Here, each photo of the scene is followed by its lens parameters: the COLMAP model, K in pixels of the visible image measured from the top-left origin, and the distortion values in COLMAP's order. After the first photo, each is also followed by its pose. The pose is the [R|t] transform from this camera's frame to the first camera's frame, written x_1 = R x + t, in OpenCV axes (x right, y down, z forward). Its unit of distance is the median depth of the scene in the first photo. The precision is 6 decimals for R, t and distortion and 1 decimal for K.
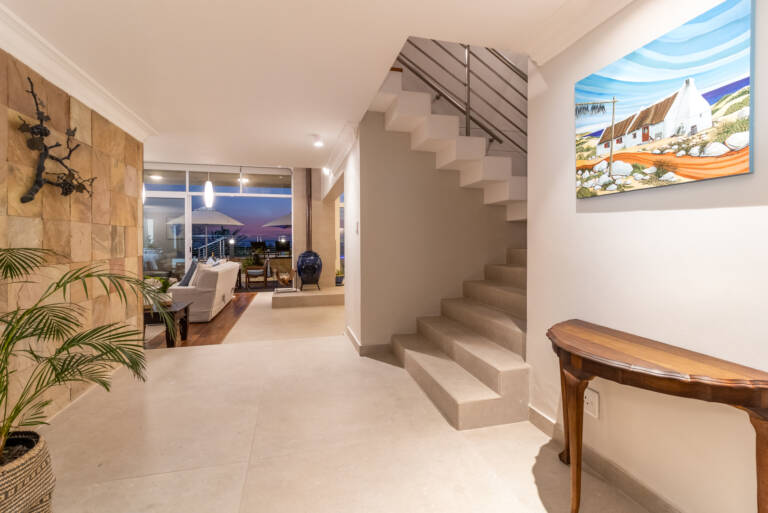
lens RADIAL K [[372.9, 0, 383.3], [0, 372.9, 236.8], [0, 0, 1]] dist [0.001068, 0.001354]
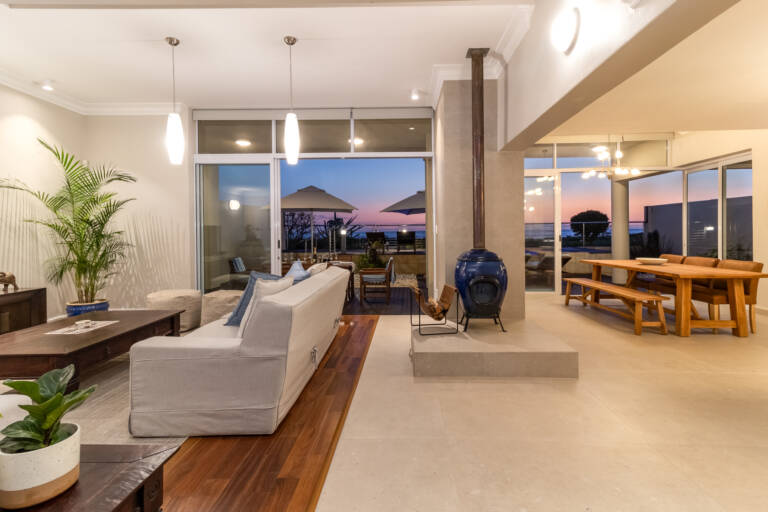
lens RADIAL K [[363.8, 0, 386.1], [0, 363.8, 236.5], [0, 0, 1]] dist [-0.000185, 0.000505]
pose [[0.960312, 0.000642, -0.278926, -0.163264], [0.005573, 0.999754, 0.021490, 0.008553], [0.278871, -0.022191, 0.960072, 0.443840]]
